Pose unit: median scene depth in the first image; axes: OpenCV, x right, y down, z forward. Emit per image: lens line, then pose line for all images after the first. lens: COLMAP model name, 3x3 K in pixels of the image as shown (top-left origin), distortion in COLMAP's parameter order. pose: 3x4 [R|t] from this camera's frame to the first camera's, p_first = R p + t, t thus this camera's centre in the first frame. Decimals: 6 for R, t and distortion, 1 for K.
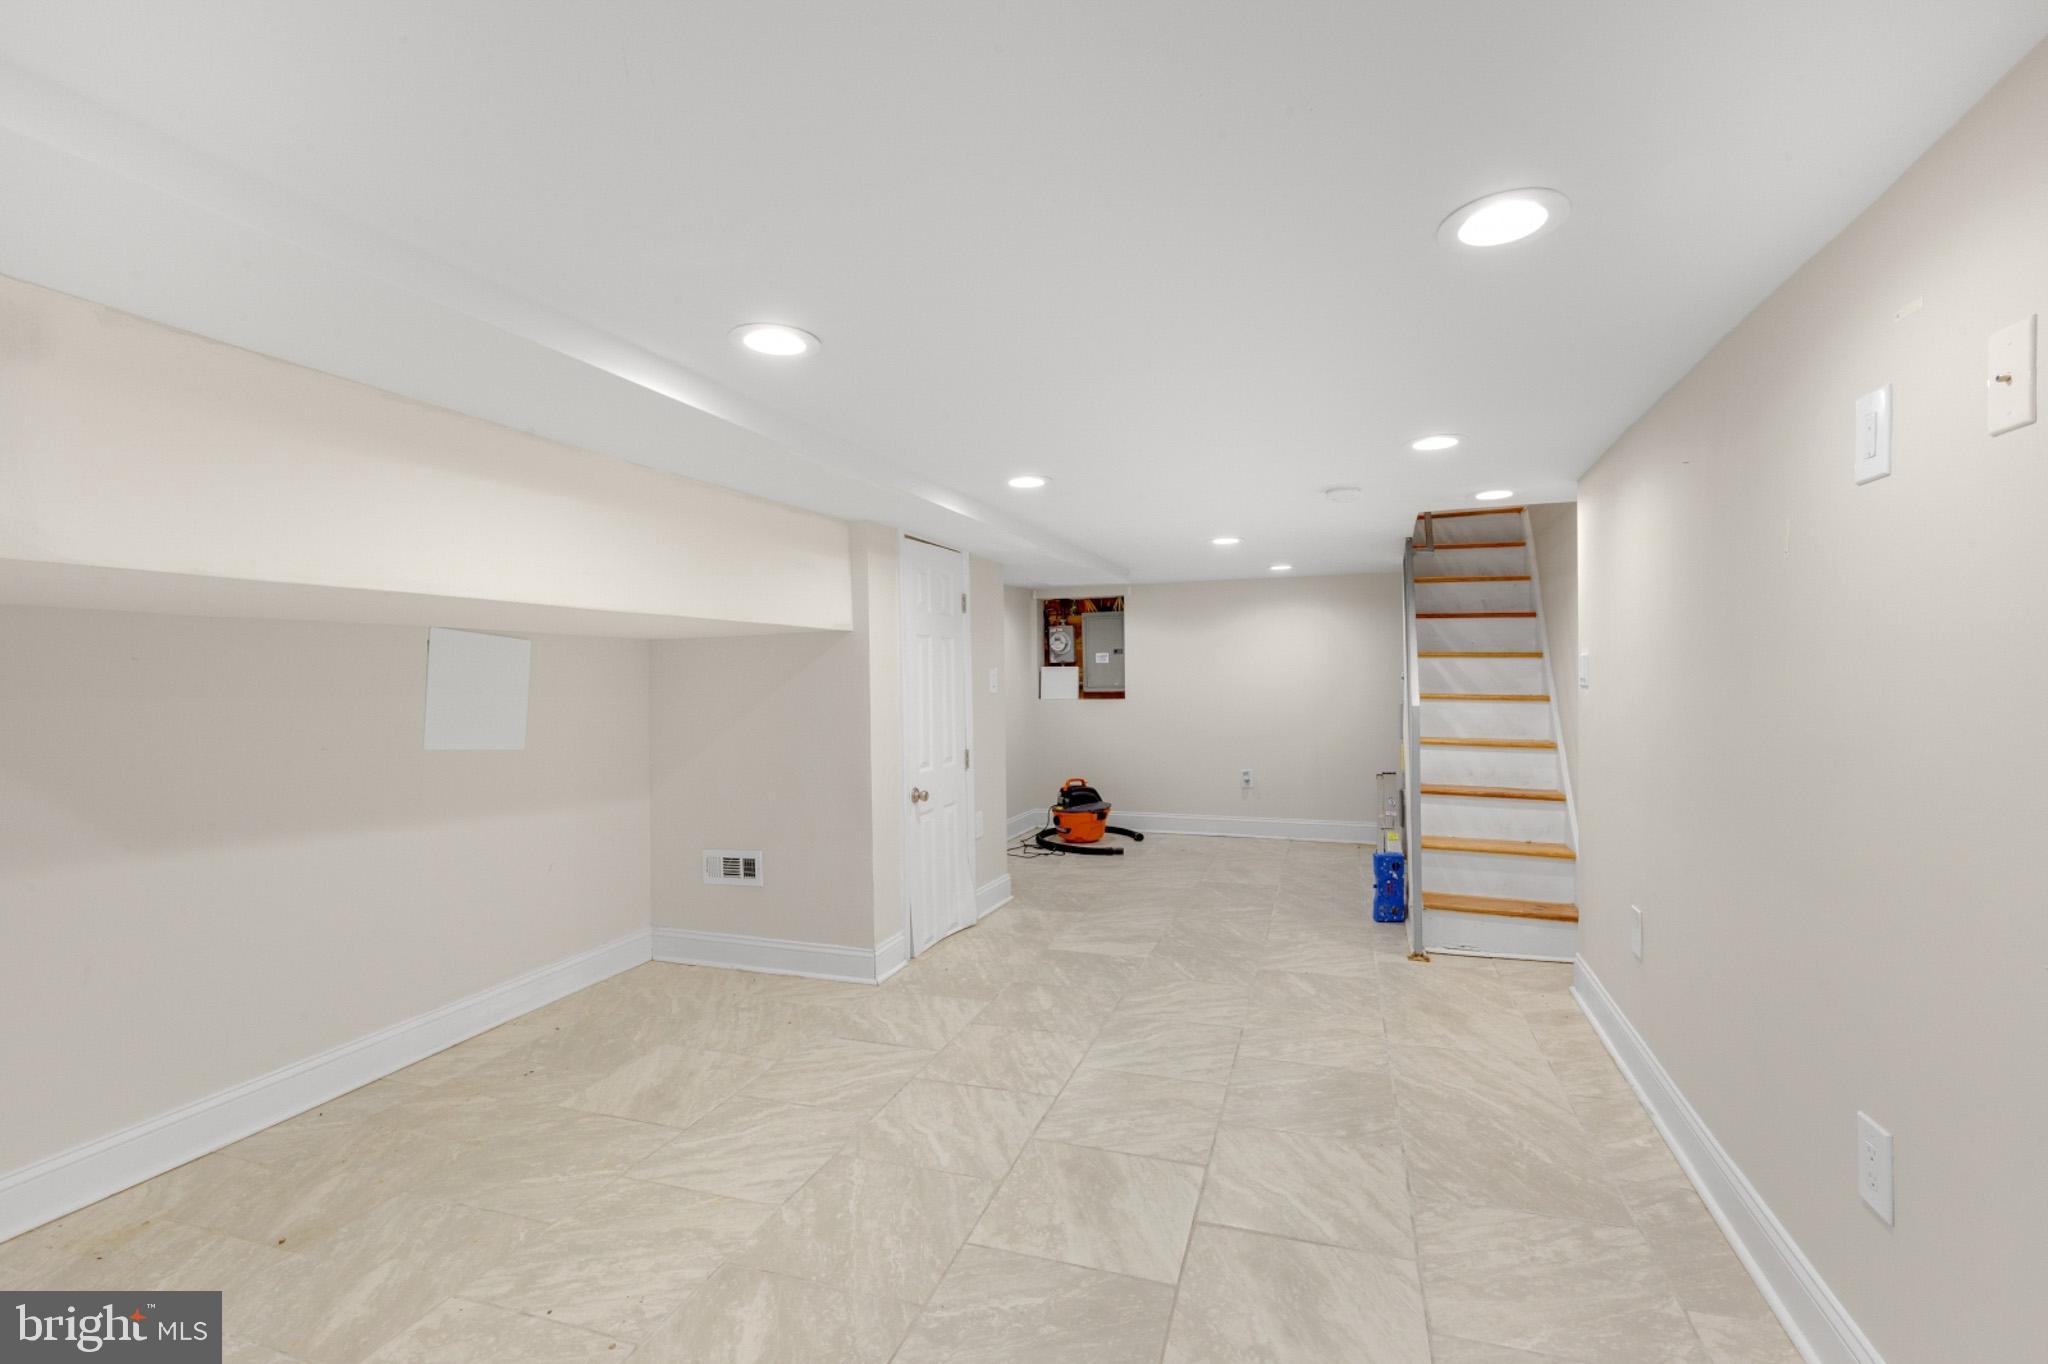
lens RADIAL K [[948.0, 0, 1018.6], [0, 948.0, 674.2], [0, 0, 1]] dist [0.008079, -0.000211]
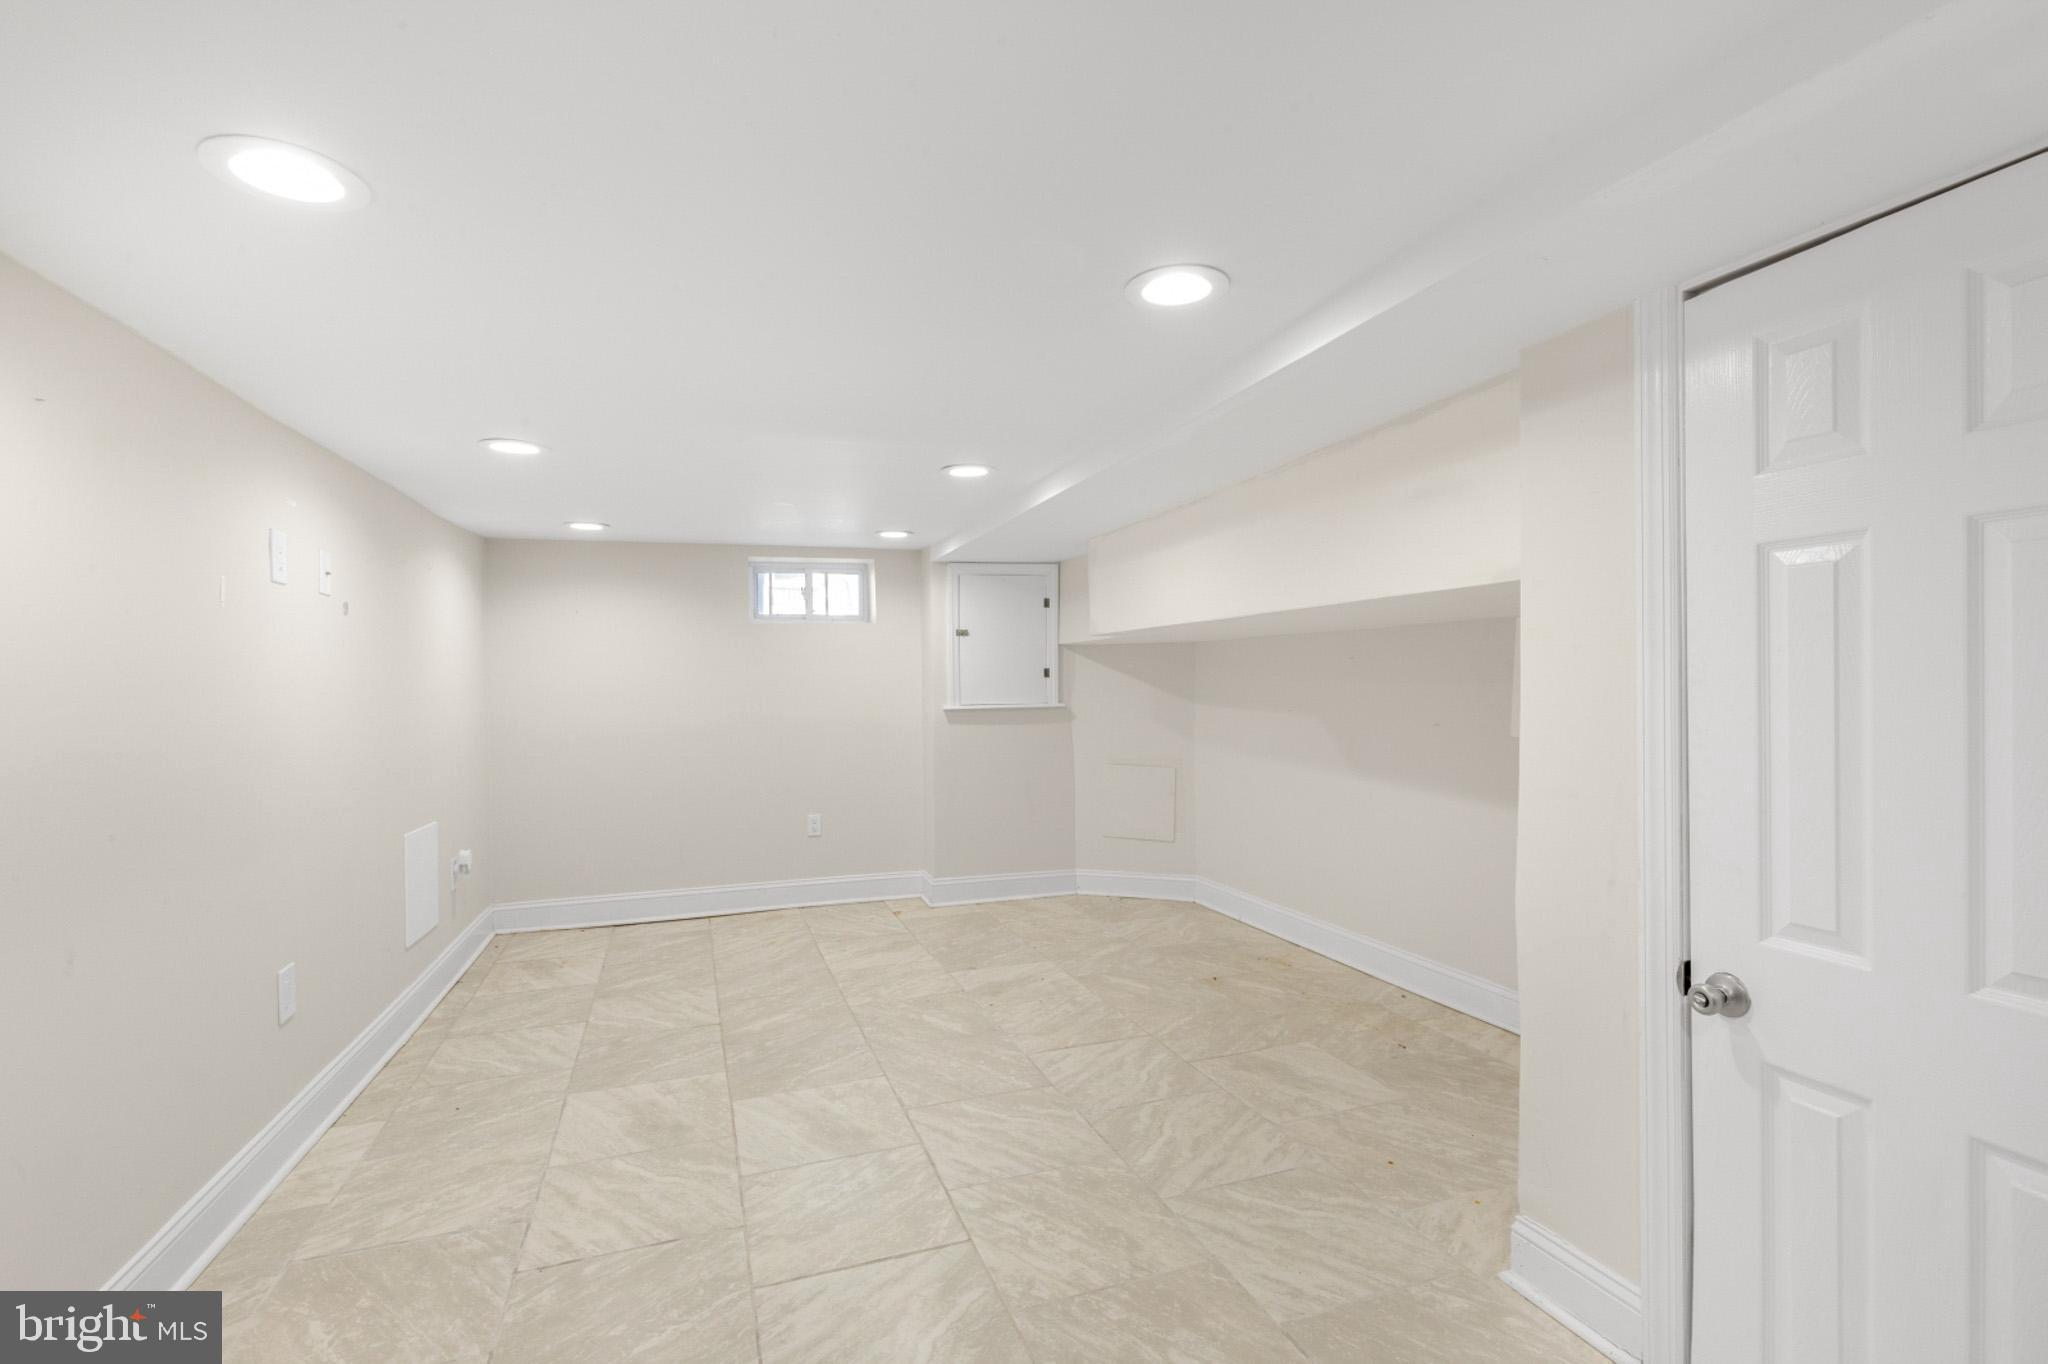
lens RADIAL K [[948.0, 0, 1018.6], [0, 948.0, 674.2], [0, 0, 1]] dist [0.008079, -0.000211]
pose [[-0.788942, 0.022852, -0.614043, 0.540322], [0.028580, 0.999591, 0.000480, -0.004280], [0.613803, -0.017171, -0.789272, 1.876232]]
